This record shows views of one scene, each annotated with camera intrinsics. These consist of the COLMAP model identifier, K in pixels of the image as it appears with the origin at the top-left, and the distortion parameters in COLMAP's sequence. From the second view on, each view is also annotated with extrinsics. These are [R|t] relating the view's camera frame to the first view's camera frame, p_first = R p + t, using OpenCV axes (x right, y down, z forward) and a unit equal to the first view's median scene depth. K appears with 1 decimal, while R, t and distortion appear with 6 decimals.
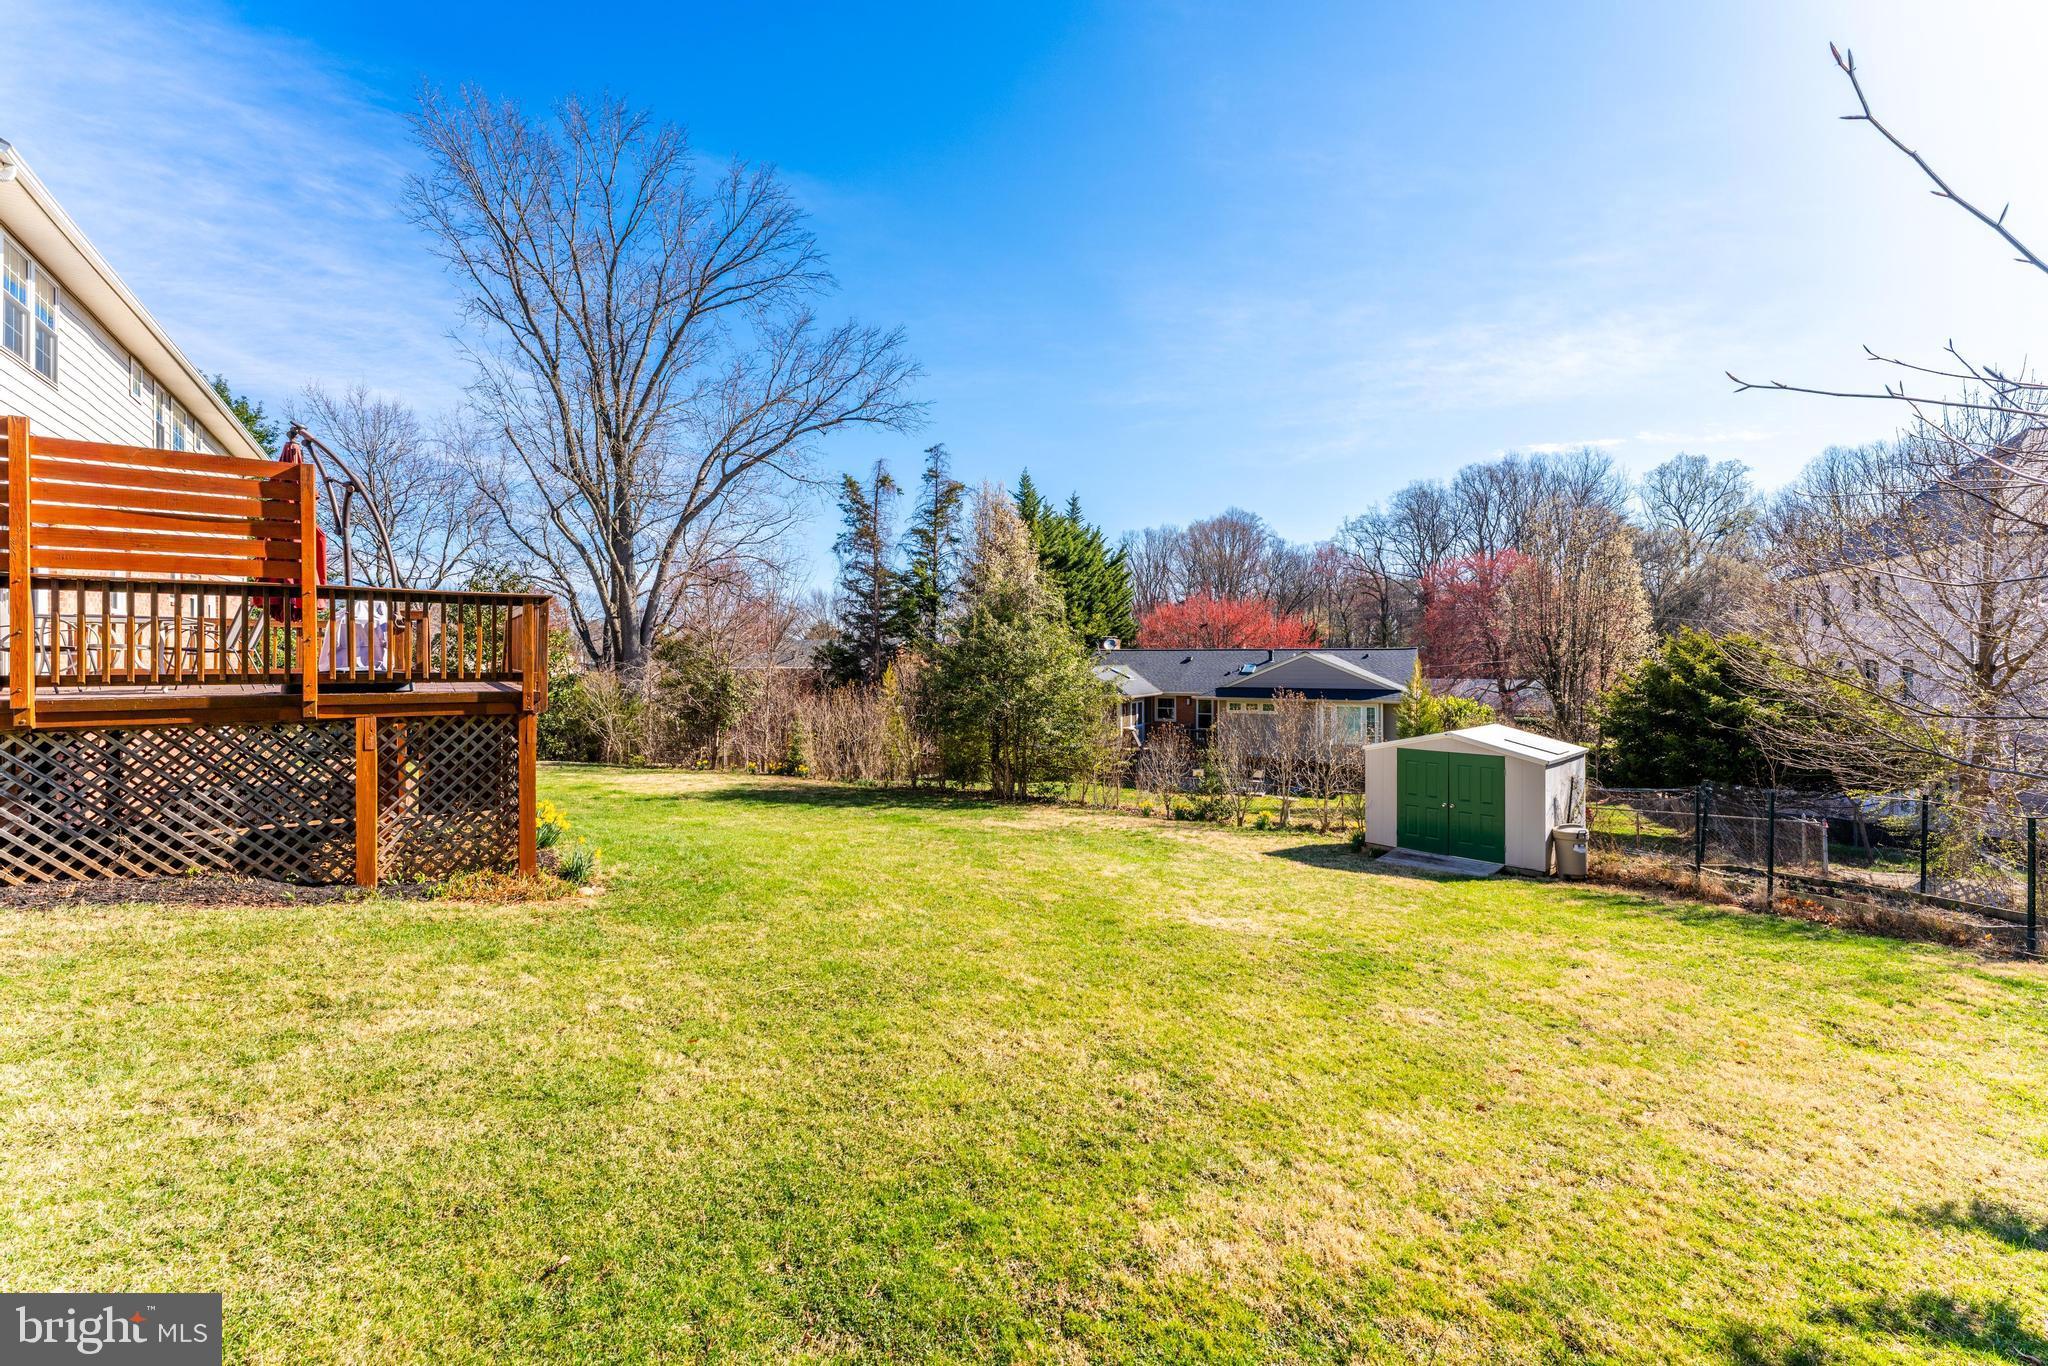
lens RADIAL K [[824.3, 0, 1029.3], [0, 824.3, 656.7], [0, 0, 1]] dist [-0.000092, 0.000860]
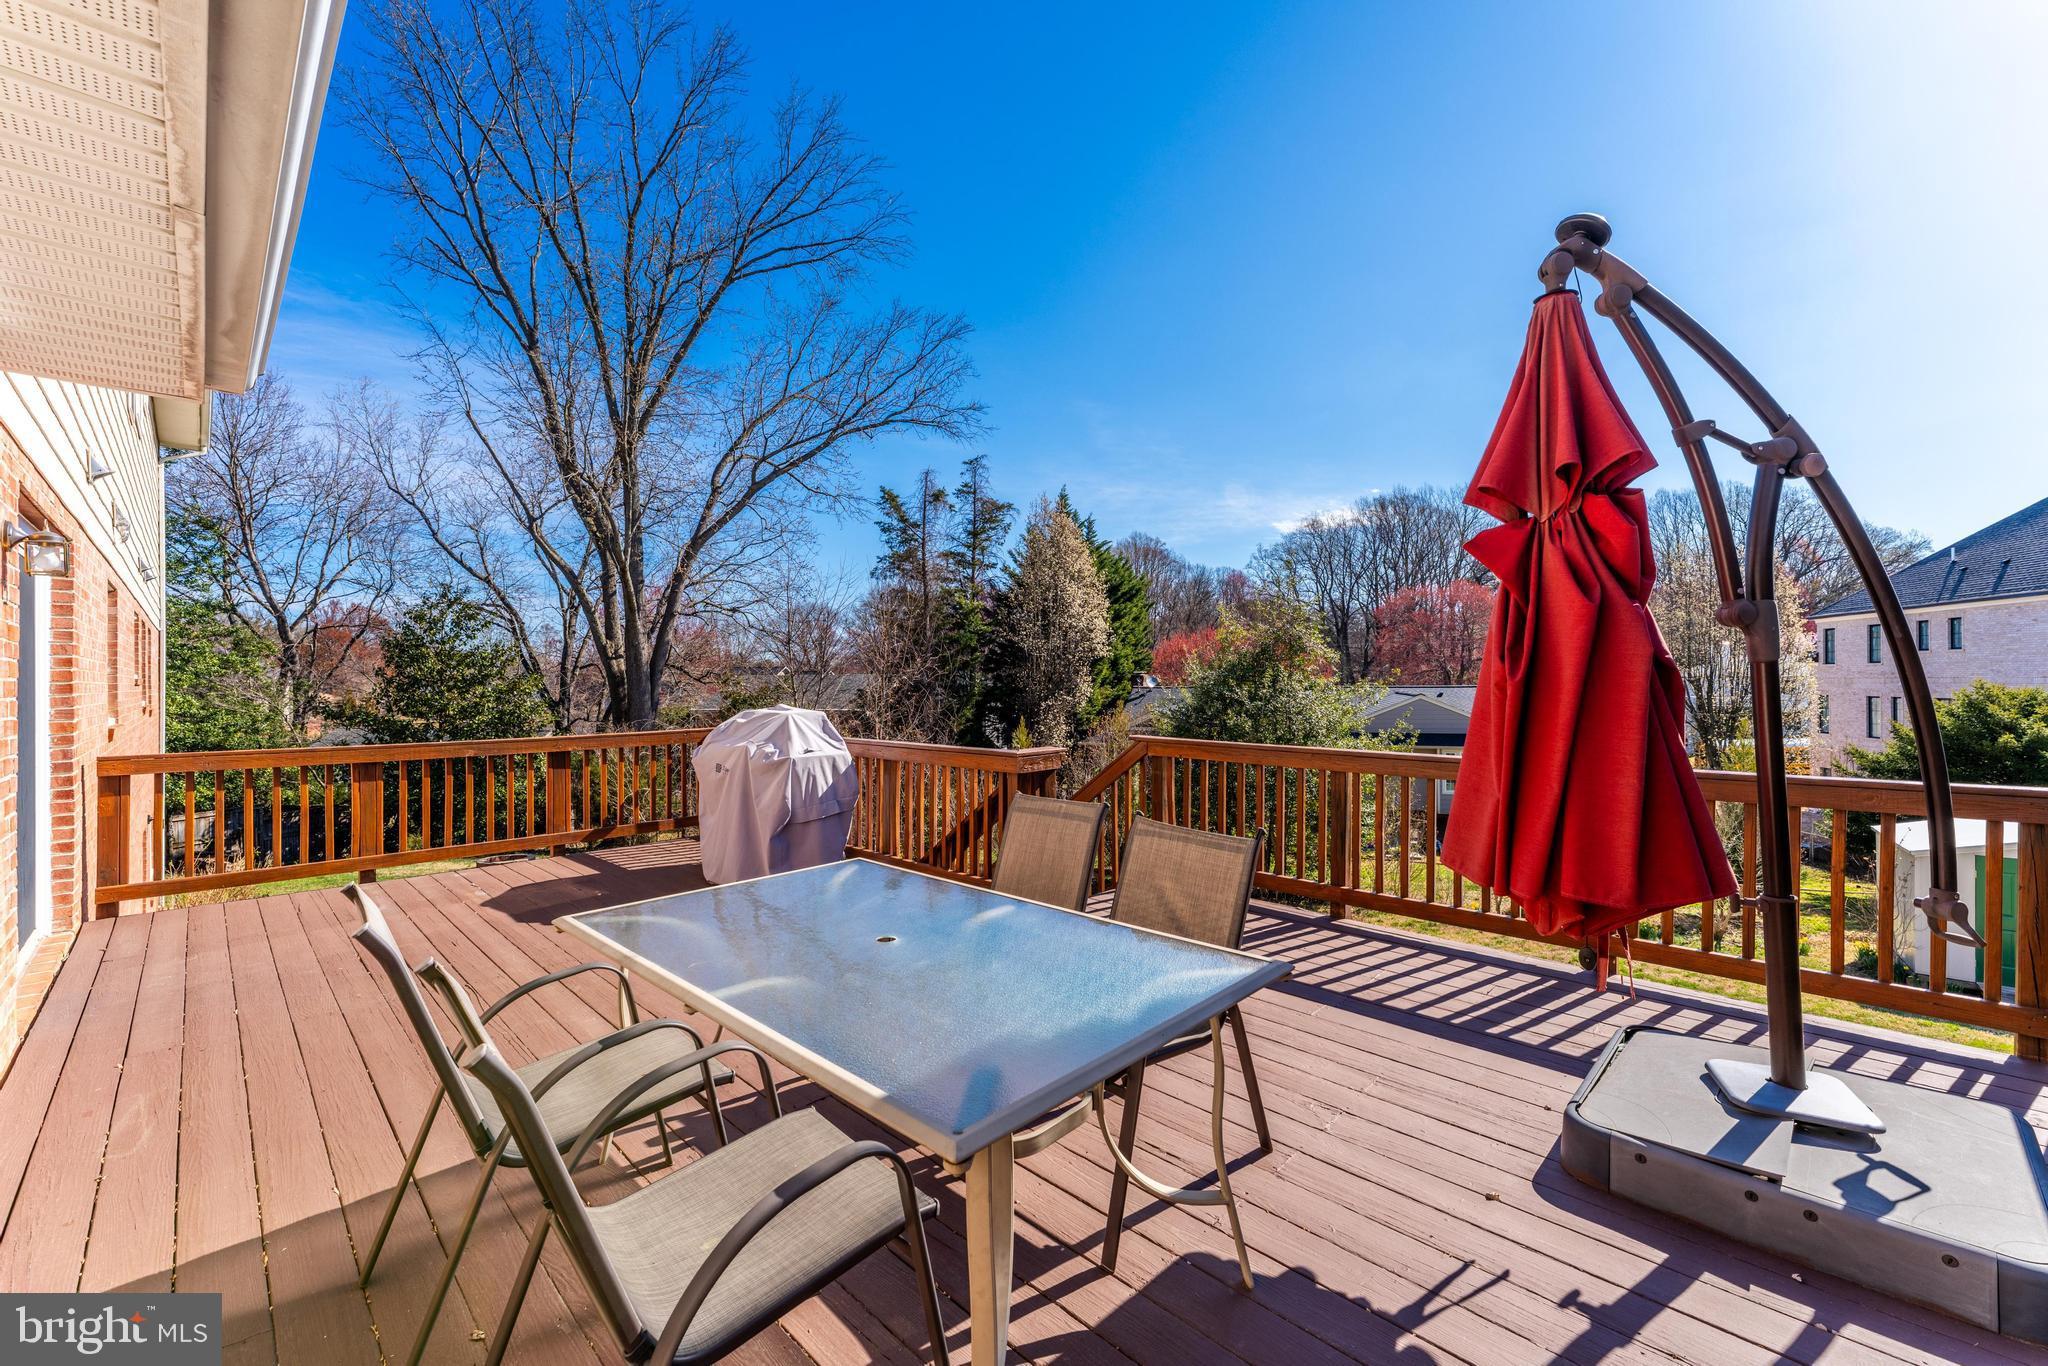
lens RADIAL K [[824.3, 0, 1029.9], [0, 824.3, 679.5], [0, 0, 1]] dist [-0.000092, 0.000860]
pose [[0.986254, -0.005363, 0.165152, -0.219739], [0.005238, 0.999986, 0.001191, -0.024768], [-0.165156, -0.000309, 0.986267, 0.145916]]
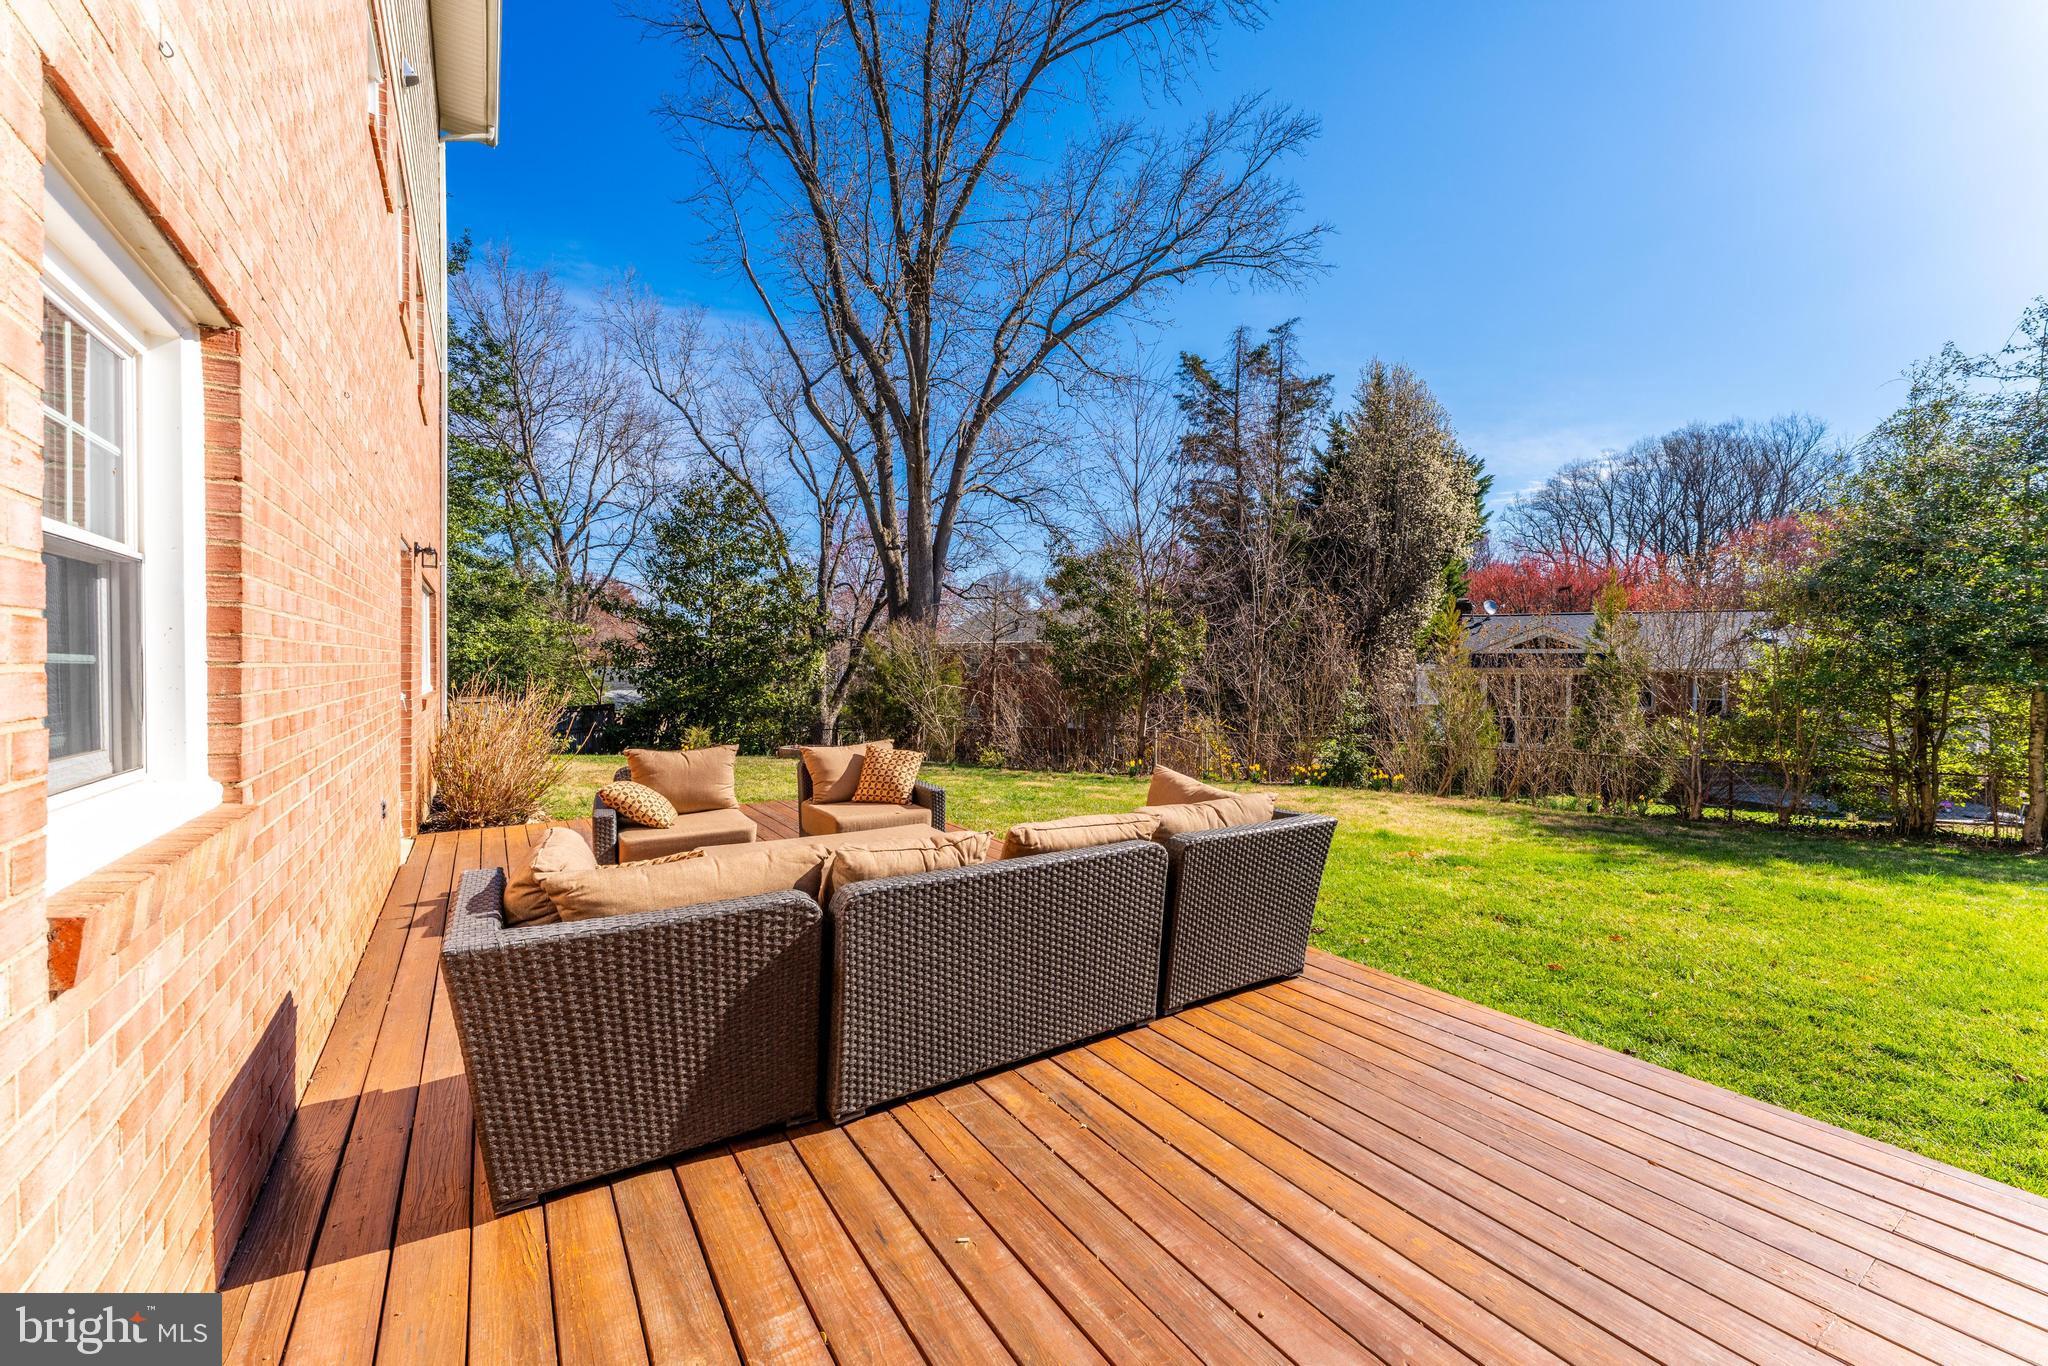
lens RADIAL K [[824.3, 0, 1021.4], [0, 824.3, 674.7], [0, 0, 1]] dist [-0.000092, 0.000860]
pose [[0.998860, 0.007444, -0.047155, -0.331299], [-0.006762, 0.999871, 0.014593, 0.040860], [0.047258, -0.014257, 0.998781, 0.301669]]
